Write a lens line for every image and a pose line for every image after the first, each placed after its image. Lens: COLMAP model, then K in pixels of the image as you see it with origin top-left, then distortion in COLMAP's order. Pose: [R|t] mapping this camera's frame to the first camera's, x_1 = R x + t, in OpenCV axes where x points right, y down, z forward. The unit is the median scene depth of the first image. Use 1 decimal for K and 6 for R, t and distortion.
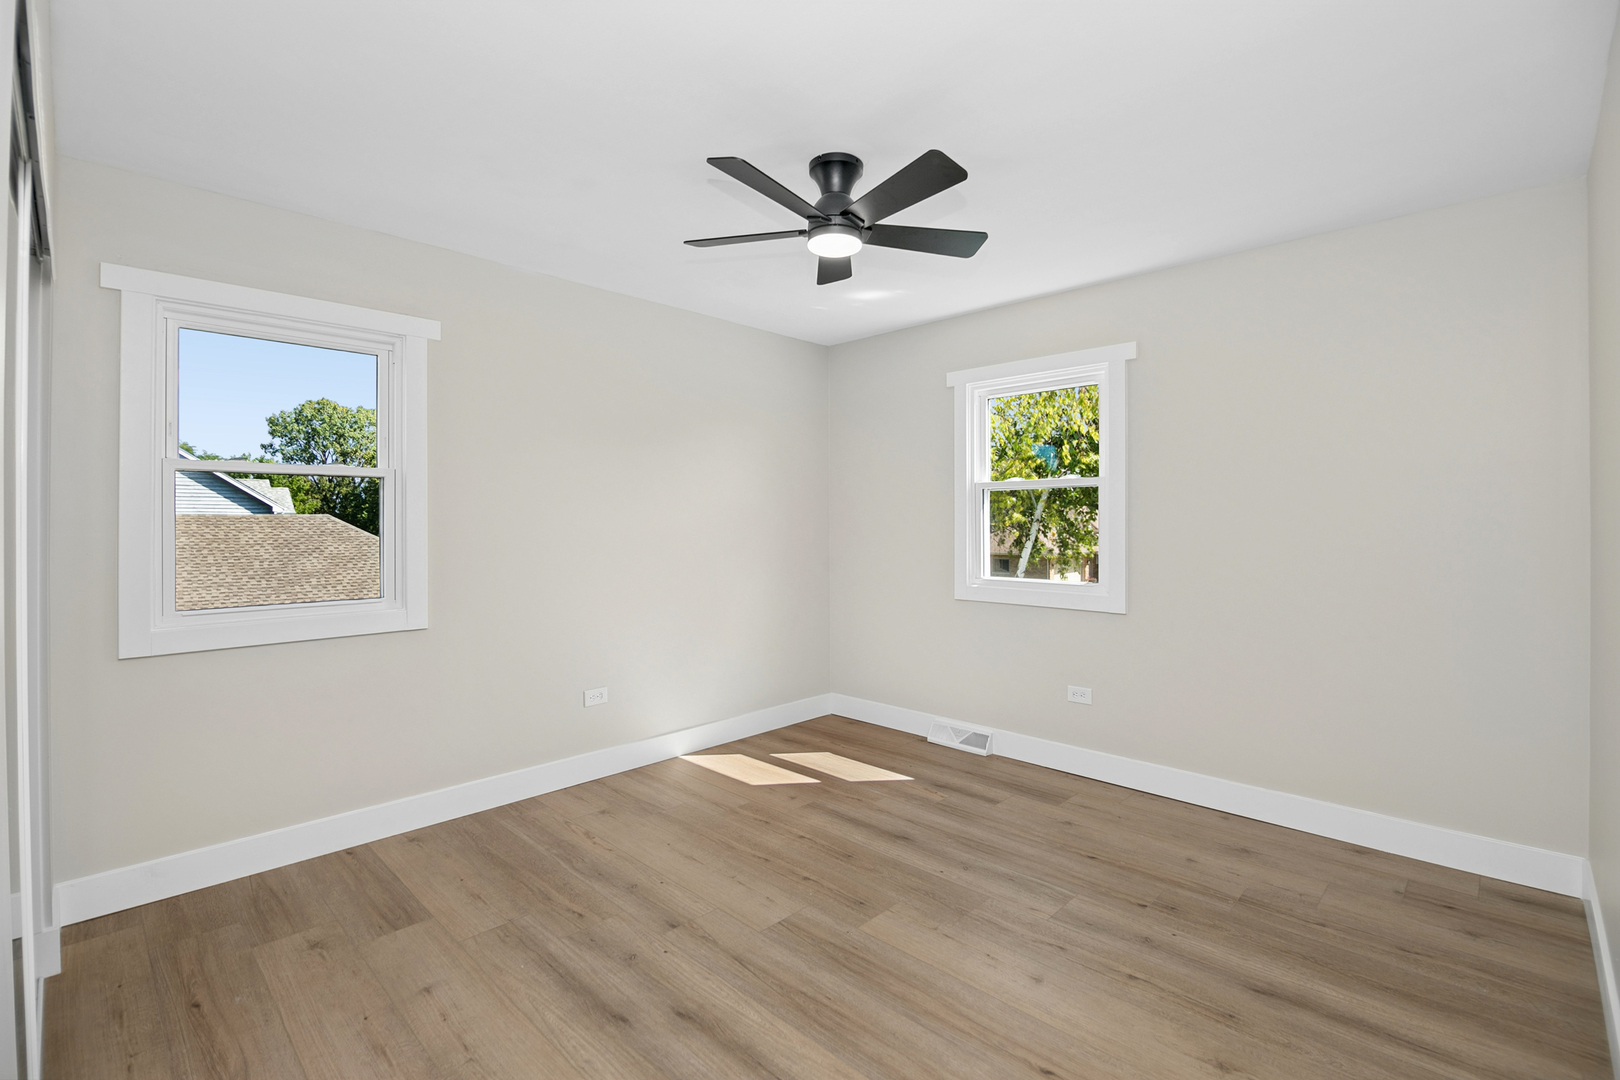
lens RADIAL K [[729.3, 0, 808.6], [0, 729.3, 529.5], [0, 0, 1]] dist [-0.011215, -0.004102]
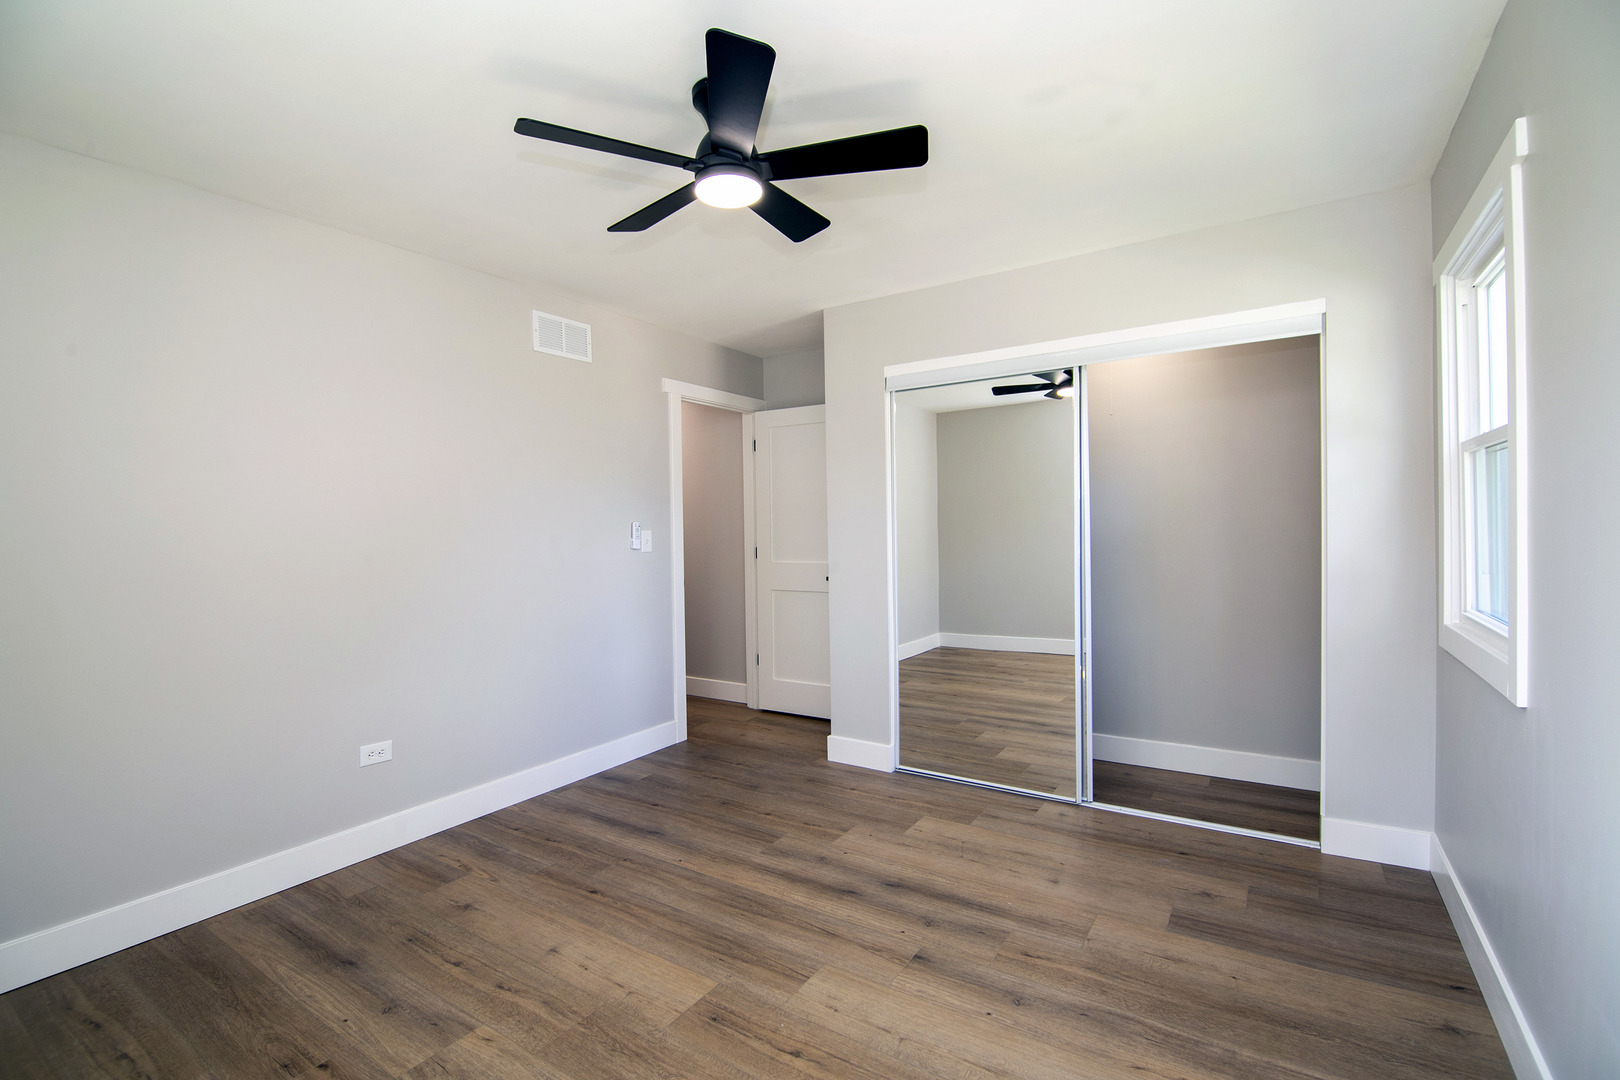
lens RADIAL K [[729.3, 0, 810.9], [0, 729.3, 532.9], [0, 0, 1]] dist [-0.011215, -0.004102]
pose [[-0.981068, 0.024753, -0.192078, 0.118337], [0.021339, 0.999576, 0.019827, -0.018095], [0.192487, 0.015353, -0.981179, 1.951617]]
